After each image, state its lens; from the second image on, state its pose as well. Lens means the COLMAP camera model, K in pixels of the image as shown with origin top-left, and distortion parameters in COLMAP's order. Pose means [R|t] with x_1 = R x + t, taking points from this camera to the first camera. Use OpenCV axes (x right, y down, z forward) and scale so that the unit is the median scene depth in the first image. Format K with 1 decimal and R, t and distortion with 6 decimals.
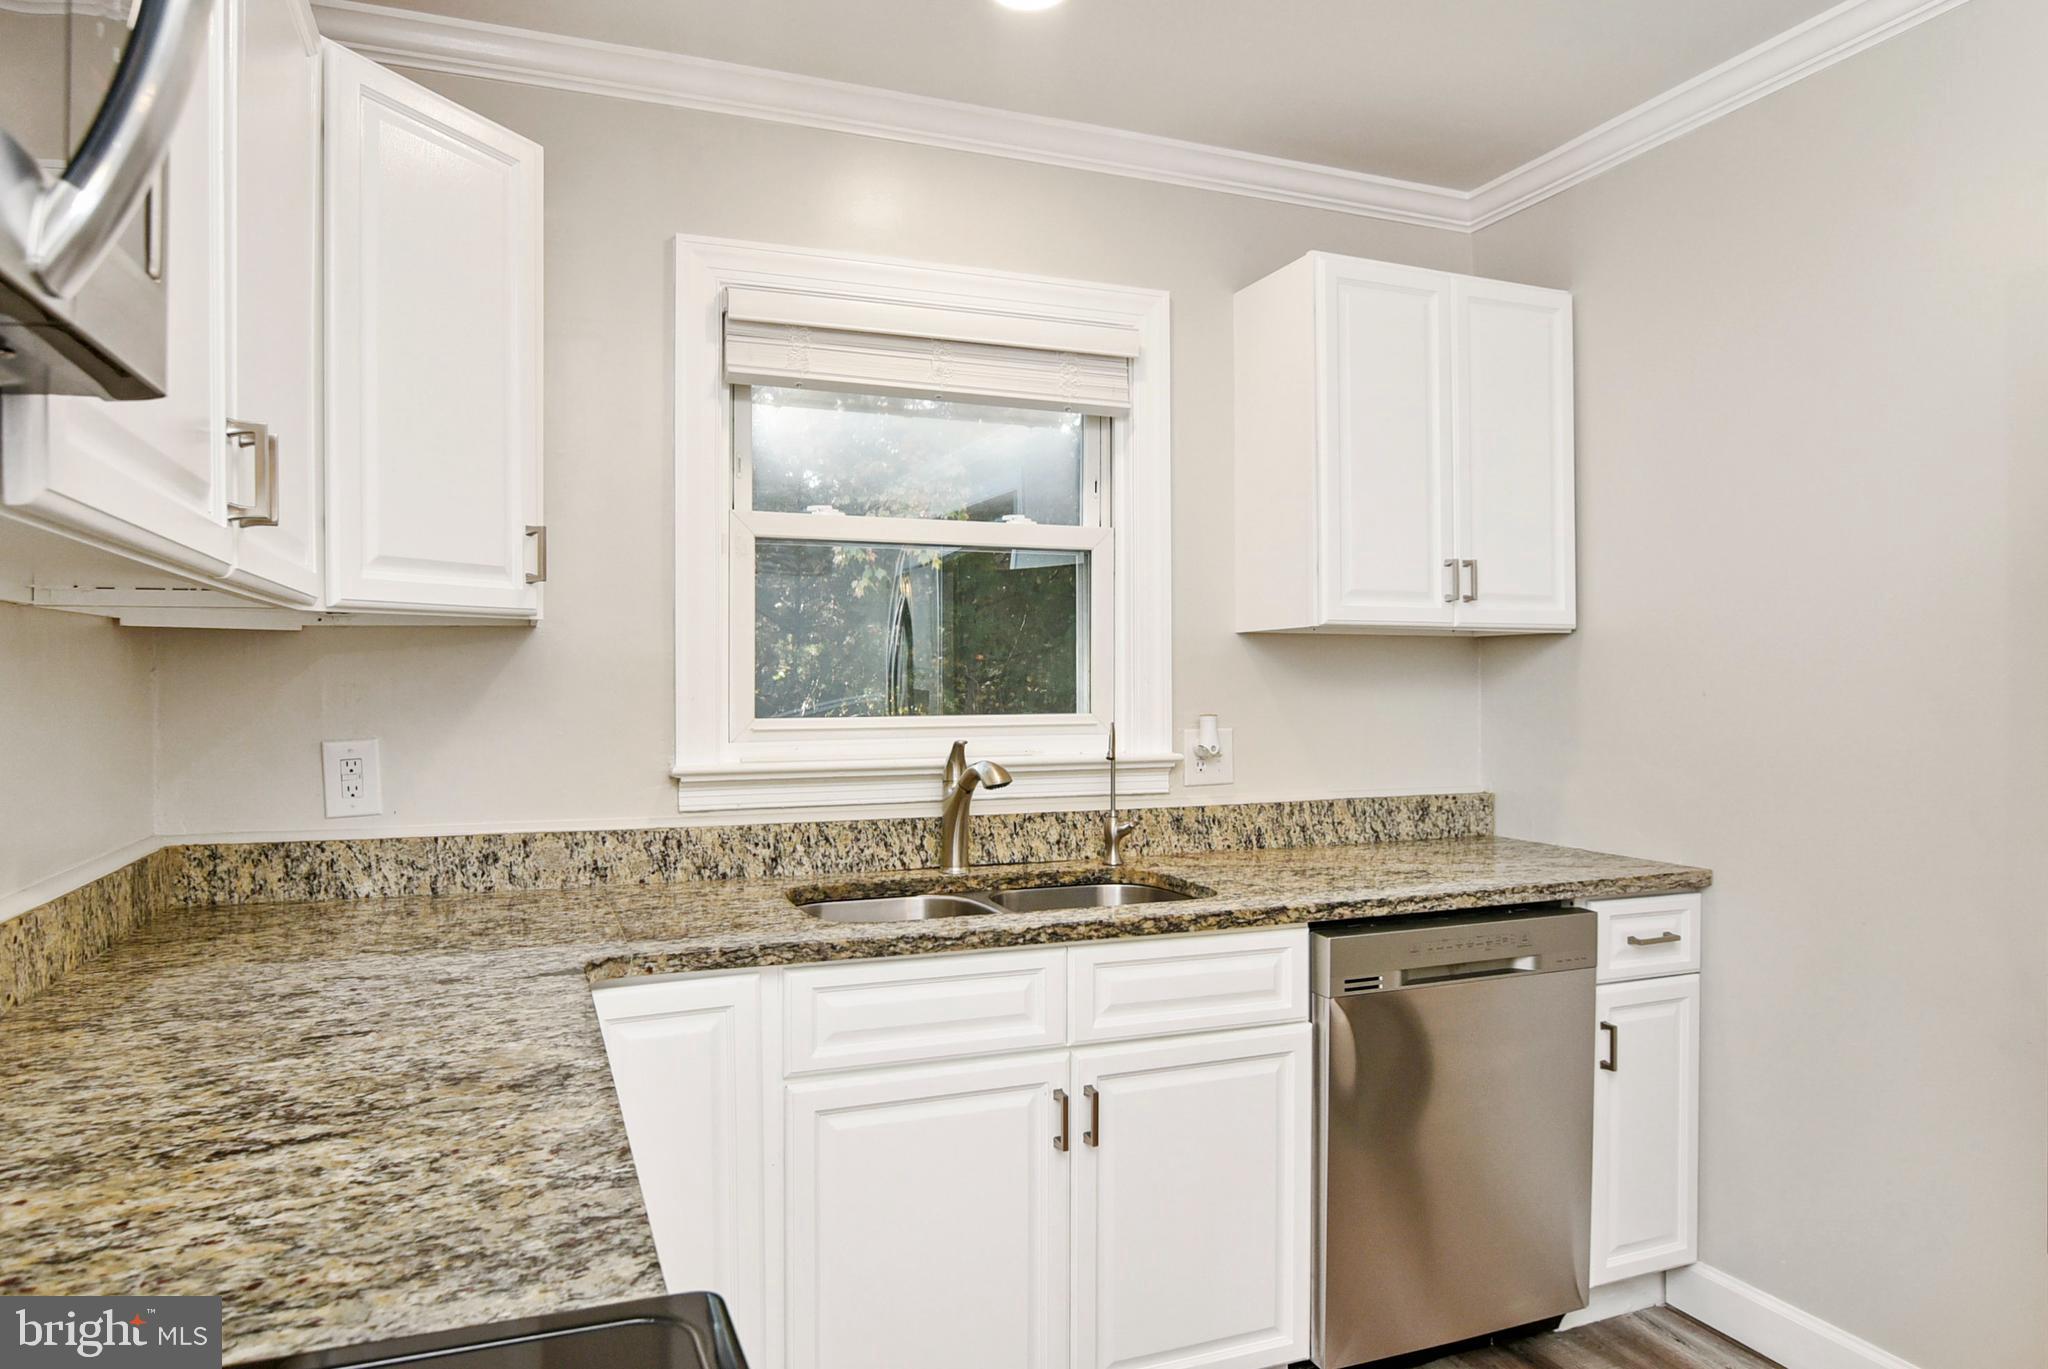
lens RADIAL K [[1273.1, 0, 1018.3], [0, 1273.1, 673.6], [0, 0, 1]] dist [-0.026691, -0.001098]
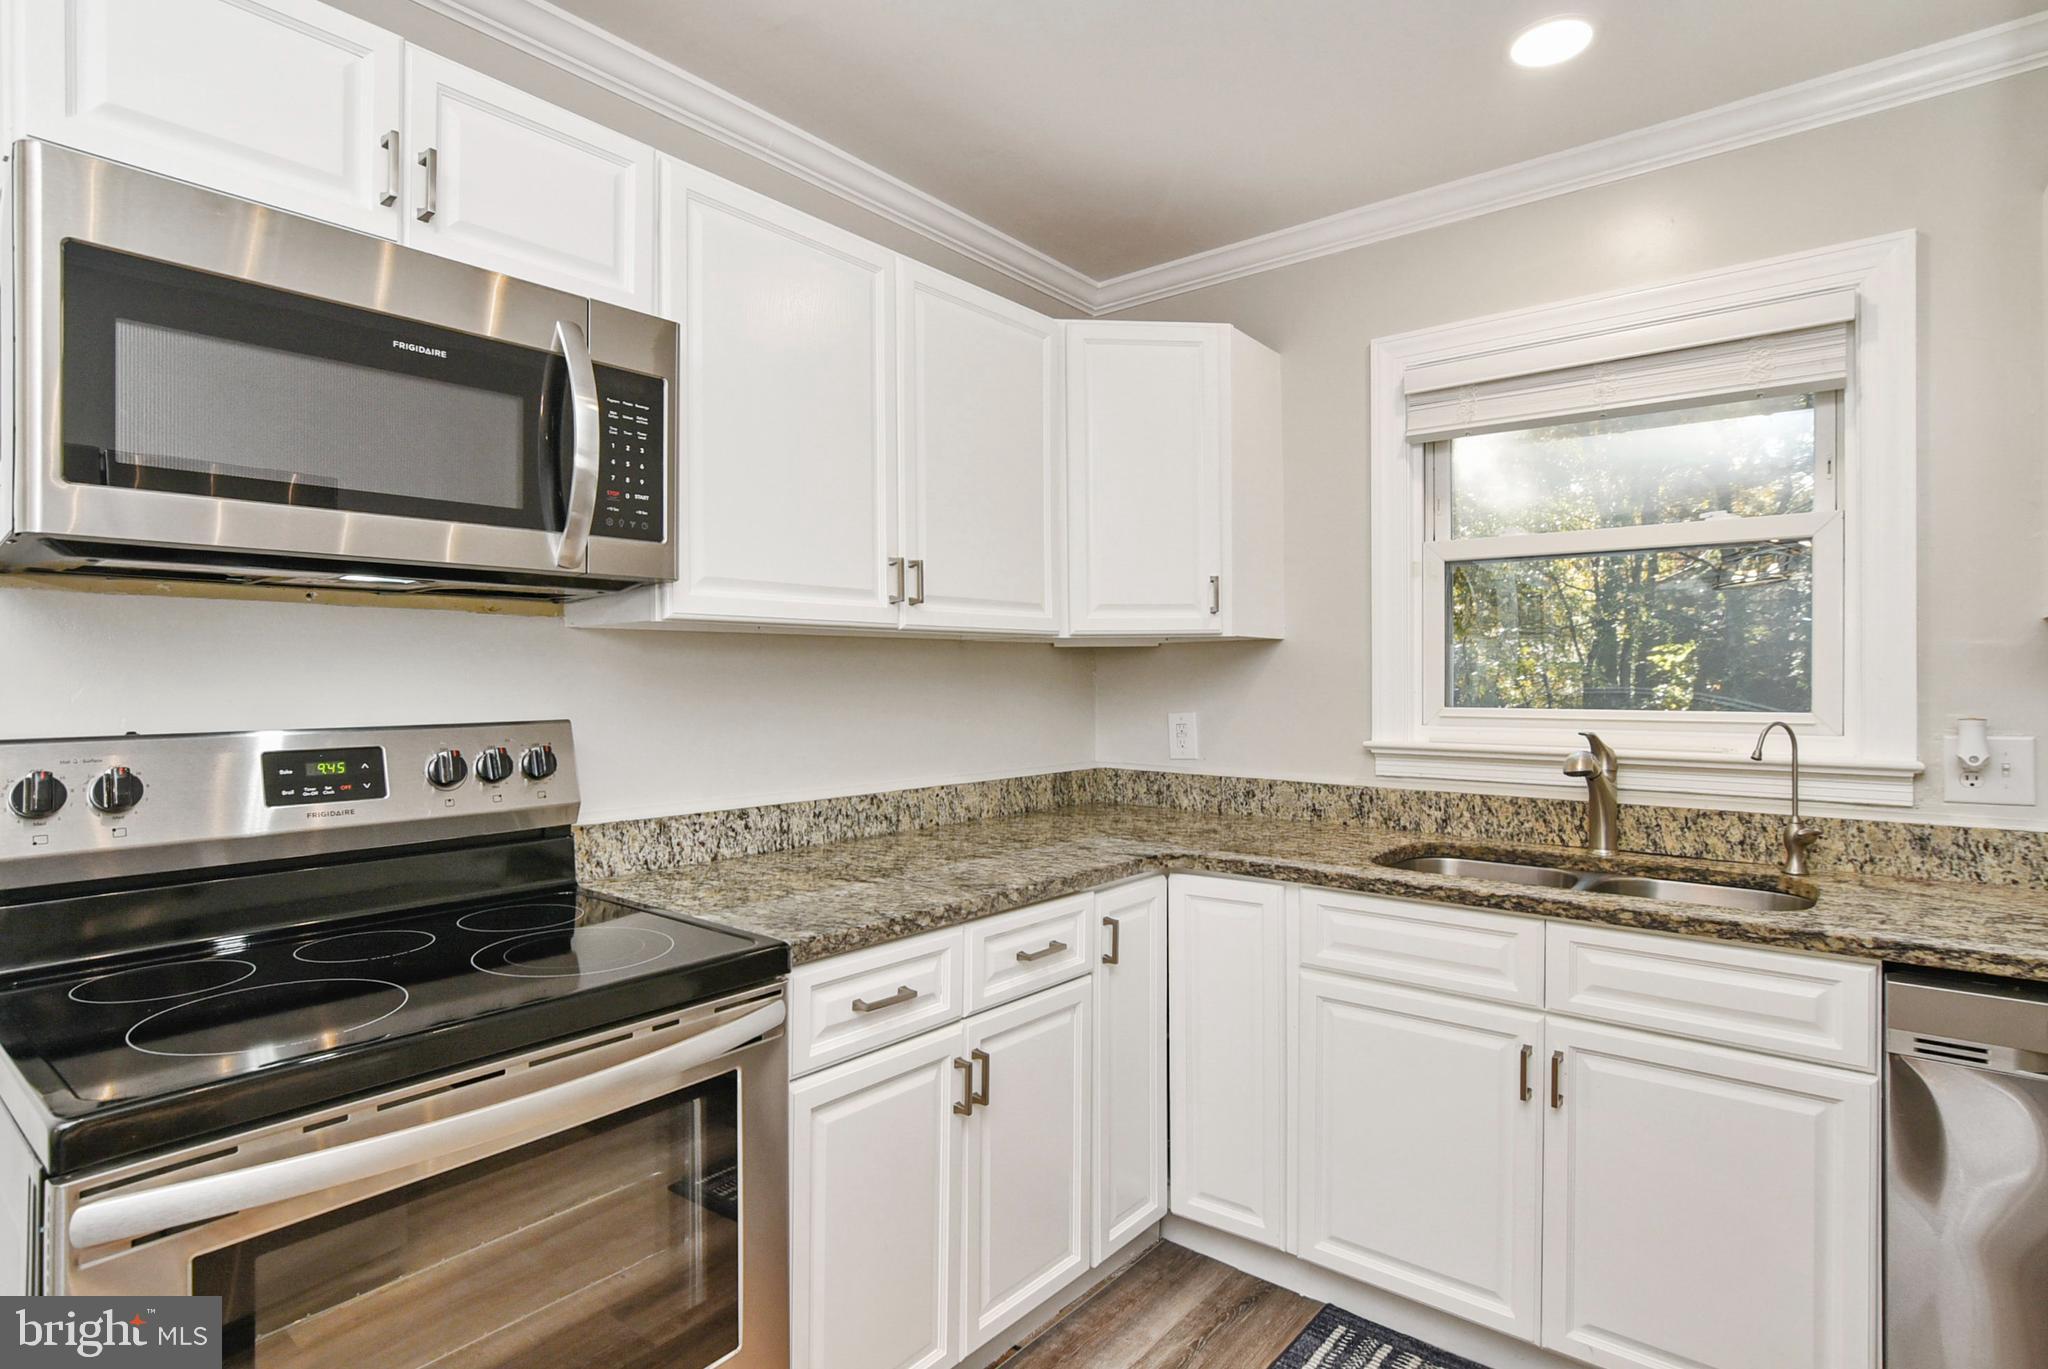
lens RADIAL K [[1053.4, 0, 1026.6], [0, 1053.4, 680.3], [0, 0, 1]] dist [-0.019031, 0.001101]
pose [[0.492996, 0.005840, -0.870012, 0.509341], [0.002603, 0.999963, 0.008187, -0.000739], [0.870028, -0.006301, 0.492963, 0.140201]]
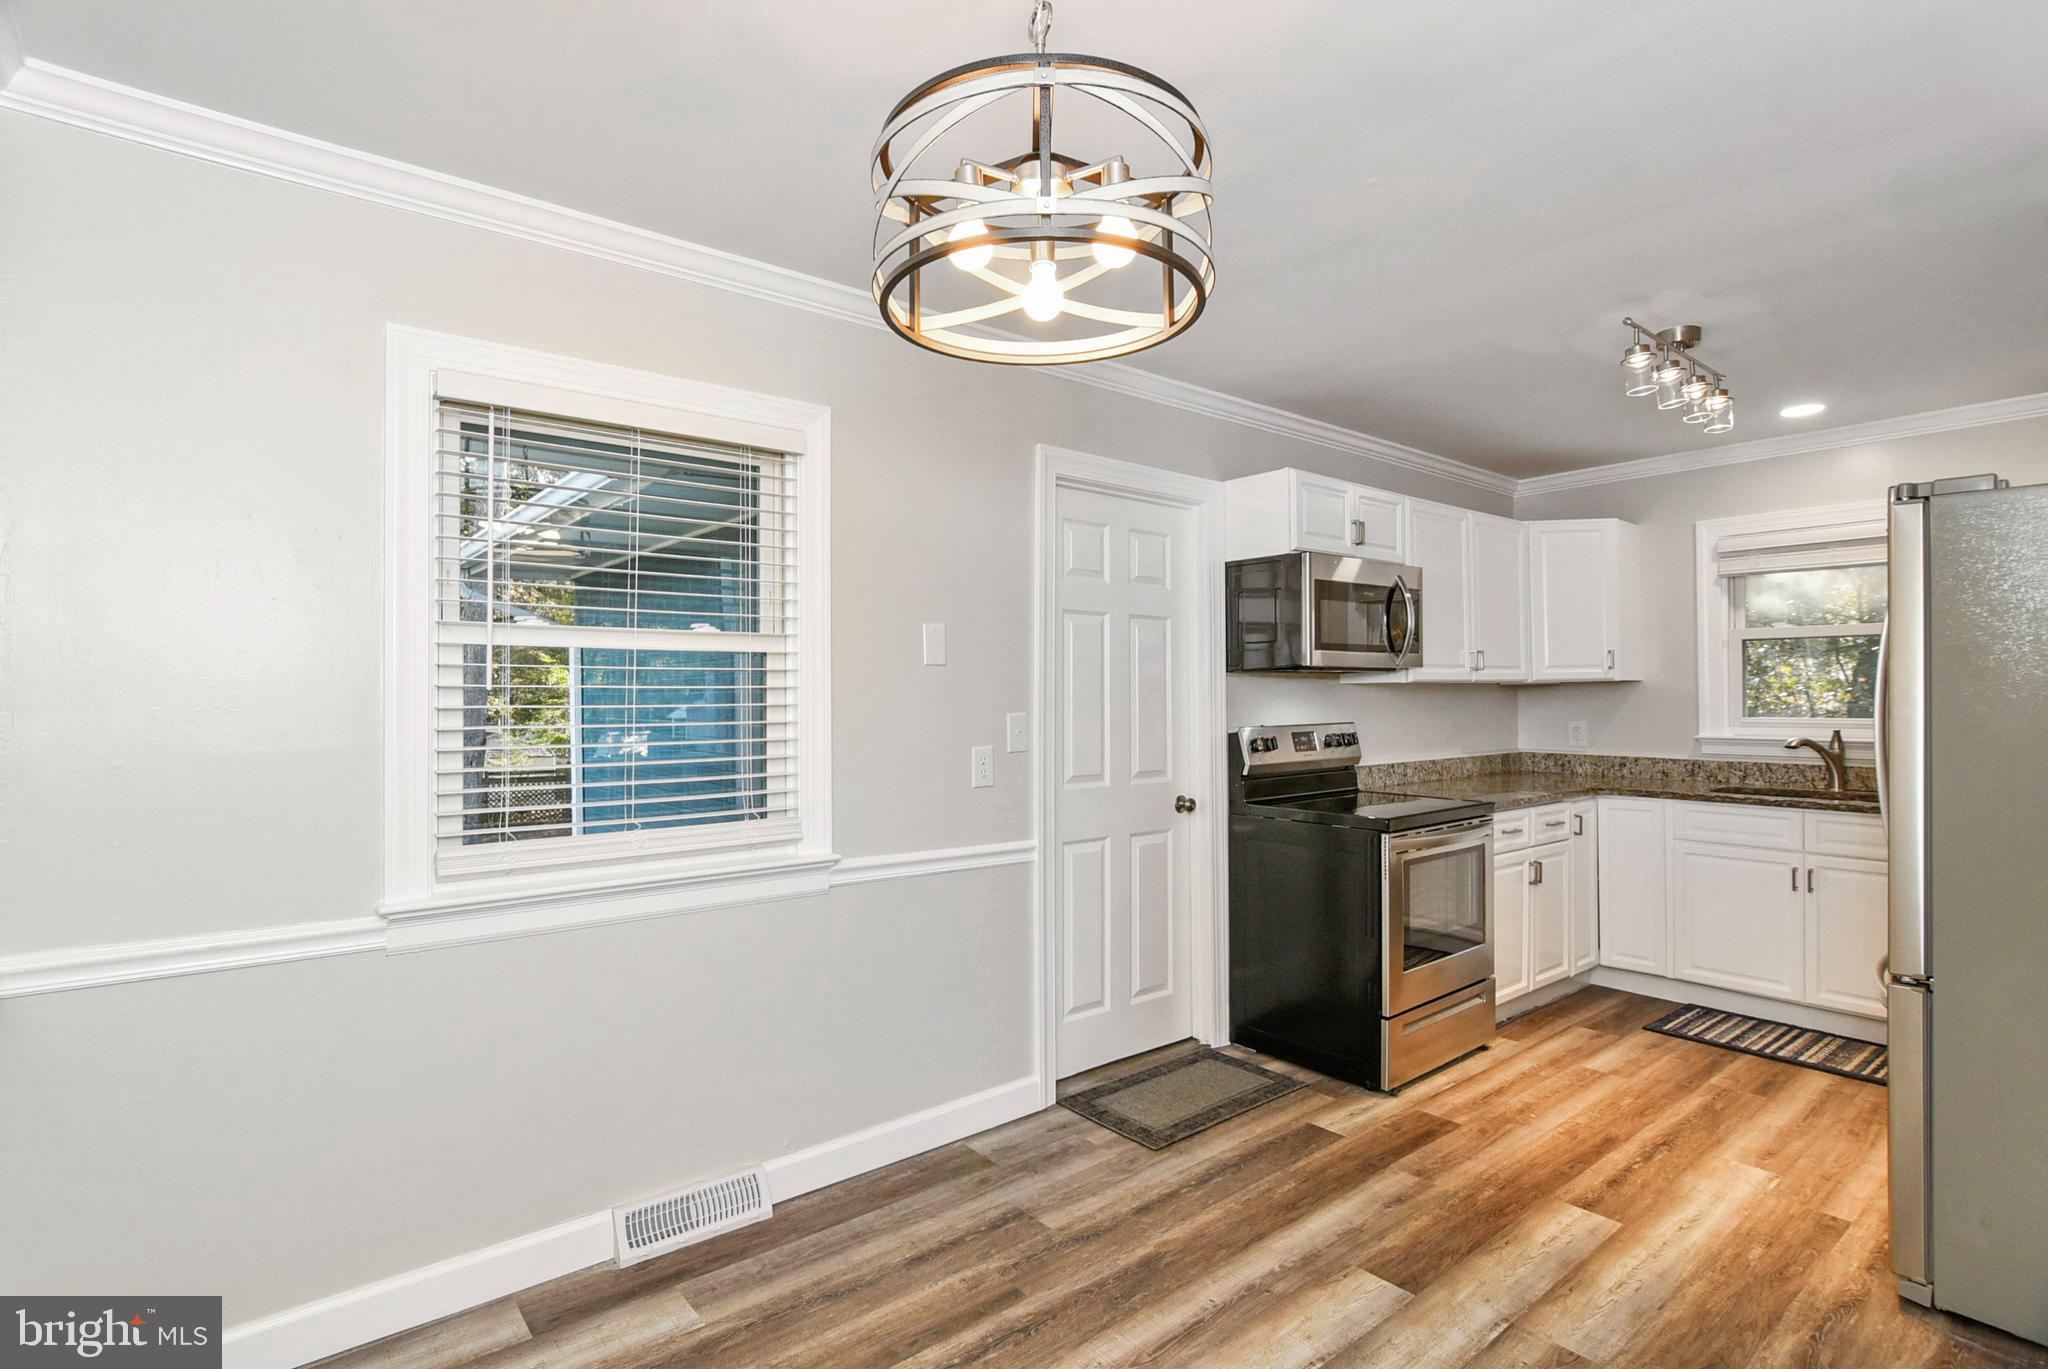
lens RADIAL K [[1009.9, 0, 1011.4], [0, 1009.9, 684.8], [0, 0, 1]] dist [-0.026775, 0.008234]
pose [[0.295478, -0.007660, -0.955319, 1.205788], [0.009704, 0.999940, -0.005016, -0.029959], [0.955300, -0.007788, 0.295534, -0.871581]]
